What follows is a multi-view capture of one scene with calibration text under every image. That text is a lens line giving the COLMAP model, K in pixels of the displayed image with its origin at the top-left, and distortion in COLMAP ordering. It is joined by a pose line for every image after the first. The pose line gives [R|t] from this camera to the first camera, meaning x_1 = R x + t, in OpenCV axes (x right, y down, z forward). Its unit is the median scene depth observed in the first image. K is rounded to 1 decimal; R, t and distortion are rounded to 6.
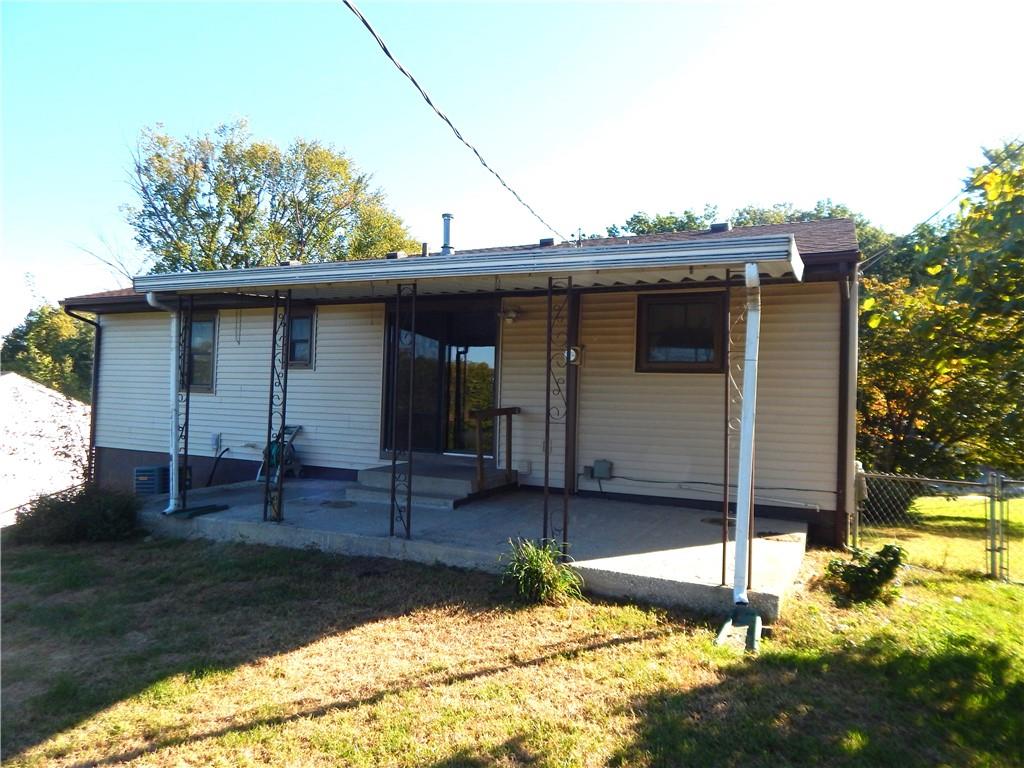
lens RADIAL K [[676.3, 0, 510.9], [0, 676.3, 379.6], [0, 0, 1]] dist [0.001856, -0.007908]
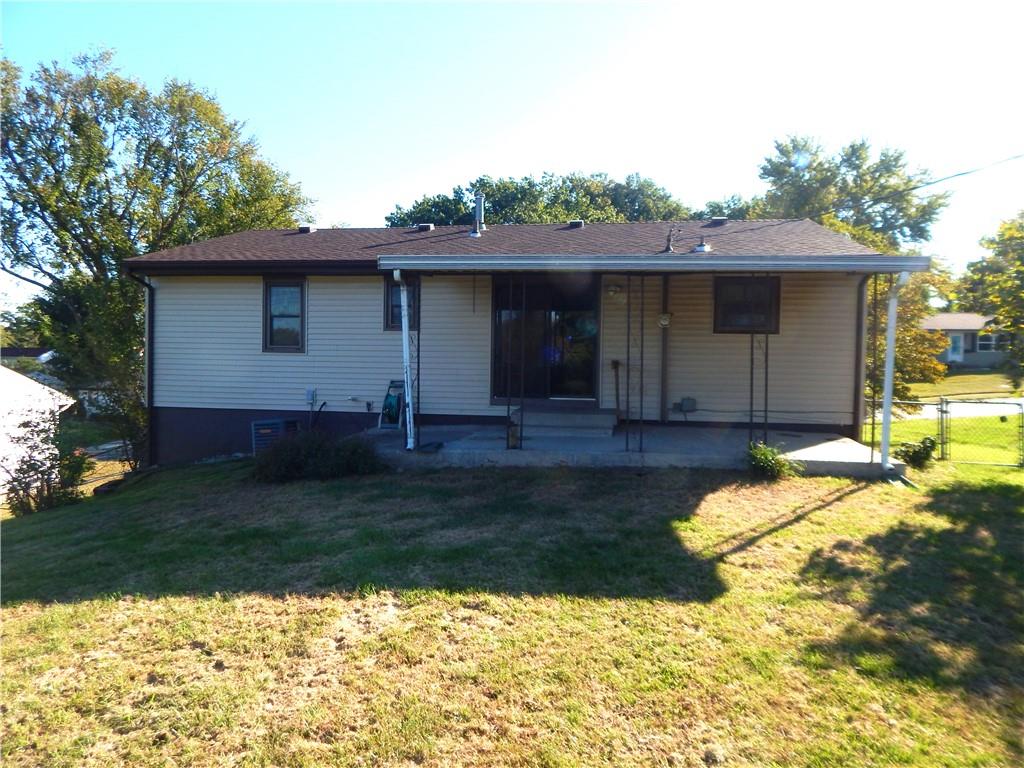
lens RADIAL K [[676.3, 0, 511.2], [0, 676.3, 382.5], [0, 0, 1]] dist [0.001856, -0.007908]
pose [[0.956316, -0.023958, 0.291350, -0.483162], [0.004139, 0.997646, 0.068451, -0.005644], [-0.292304, -0.064255, 0.954164, -0.156599]]
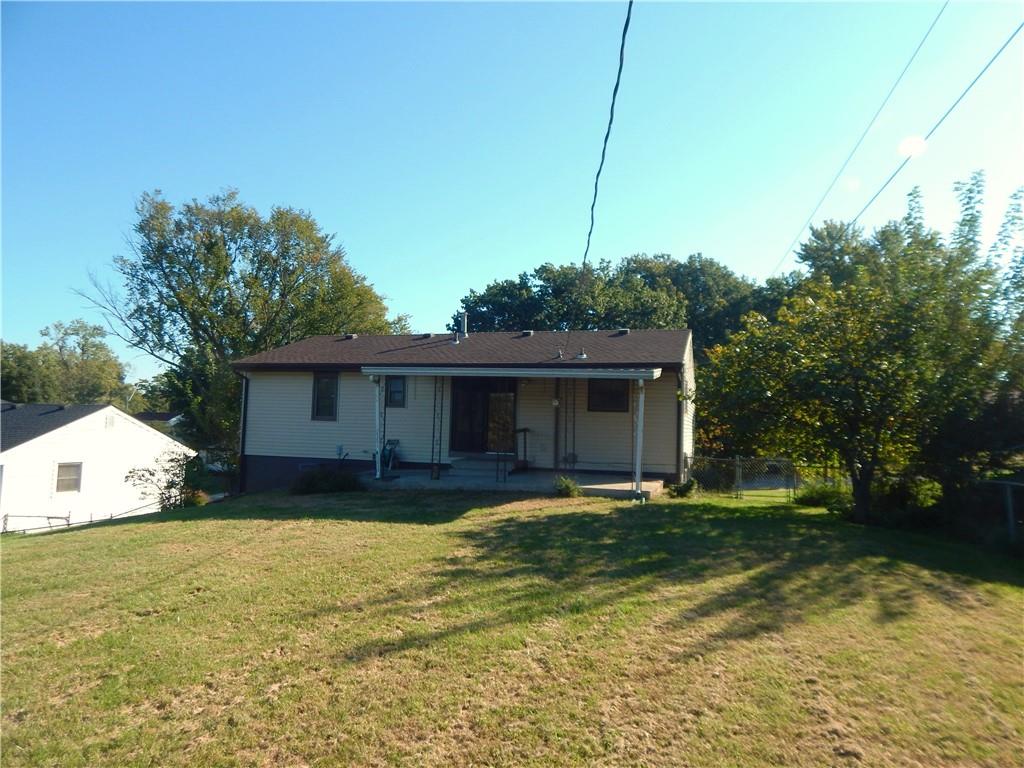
lens RADIAL K [[676.3, 0, 512.7], [0, 676.3, 390.8], [0, 0, 1]] dist [0.001856, -0.007908]
pose [[0.987368, 0.005696, 0.158342, -0.299136], [-0.002652, 0.999808, -0.019430, -0.026467], [-0.158423, 0.018765, 0.987193, -0.820183]]
